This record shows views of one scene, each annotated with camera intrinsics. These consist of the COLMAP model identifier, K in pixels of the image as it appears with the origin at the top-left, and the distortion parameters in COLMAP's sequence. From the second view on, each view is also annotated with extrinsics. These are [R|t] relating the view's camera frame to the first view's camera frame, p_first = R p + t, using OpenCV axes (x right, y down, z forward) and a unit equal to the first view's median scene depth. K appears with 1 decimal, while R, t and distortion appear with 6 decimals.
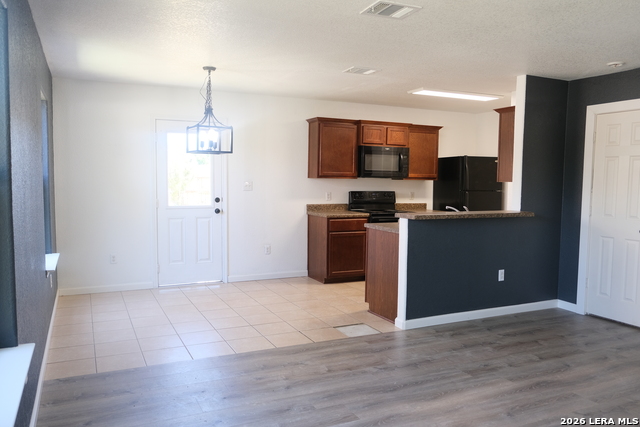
lens RADIAL K [[505.0, 0, 320.4], [0, 505.0, 219.4], [0, 0, 1]] dist [-0.034066, 0.049213]
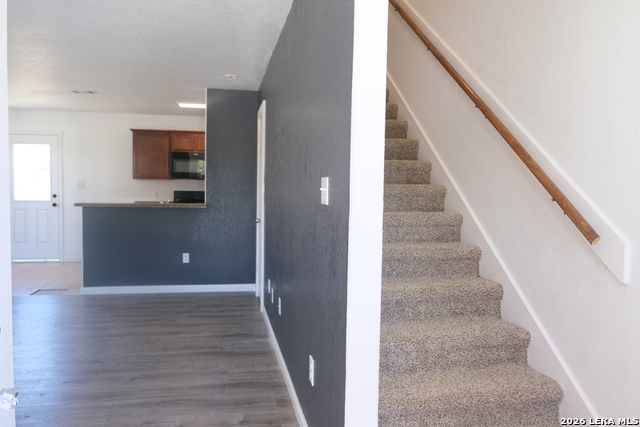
lens RADIAL K [[505.0, 0, 314.3], [0, 505.0, 219.3], [0, 0, 1]] dist [-0.034066, 0.049213]
pose [[0.964276, 0.018496, -0.264253, 0.718900], [-0.025301, 0.999429, -0.022374, 0.030156], [0.263689, 0.028261, 0.964194, -0.043945]]
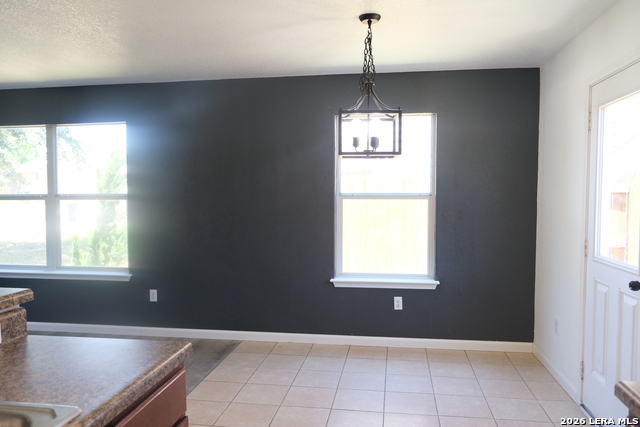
lens RADIAL K [[505.0, 0, 317.0], [0, 505.0, 217.4], [0, 0, 1]] dist [-0.034066, 0.049213]
pose [[-0.579590, 0.031121, -0.814313, 0.228089], [-0.072460, 0.993344, 0.089537, -0.078492], [0.811680, 0.110900, -0.573478, 0.956381]]
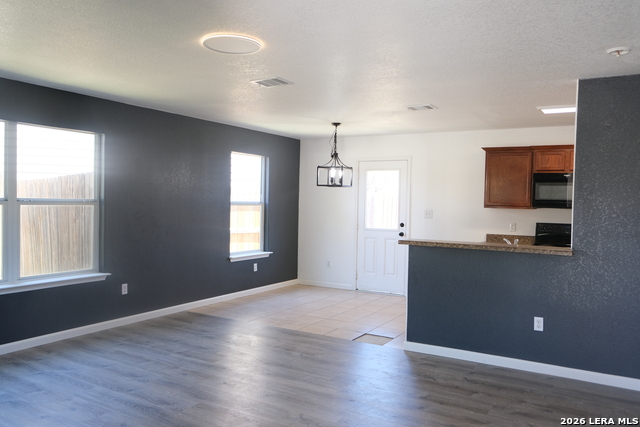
lens RADIAL K [[505.0, 0, 313.7], [0, 505.0, 215.5], [0, 0, 1]] dist [-0.034066, 0.049213]
pose [[0.545435, 0.021654, -0.837873, 0.635012], [-0.083980, 0.996047, -0.028928, -0.008508], [0.833935, 0.086143, 0.545098, 0.169623]]
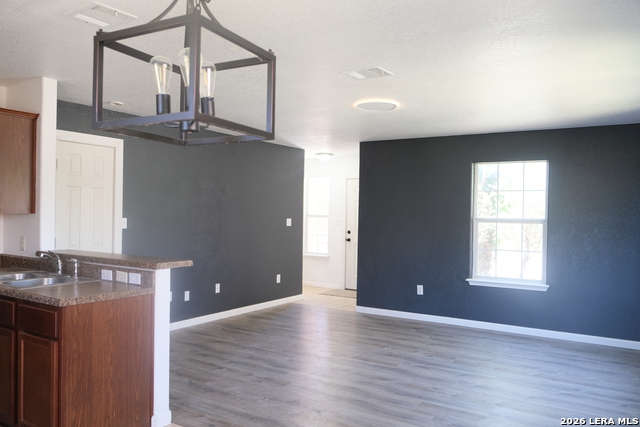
lens RADIAL K [[505.0, 0, 314.8], [0, 505.0, 212.6], [0, 0, 1]] dist [-0.034066, 0.049213]
pose [[-0.522519, -0.016363, 0.852470, -0.372704], [0.052400, 0.997310, 0.051262, -0.072209], [-0.851016, 0.071454, -0.520256, 0.800902]]
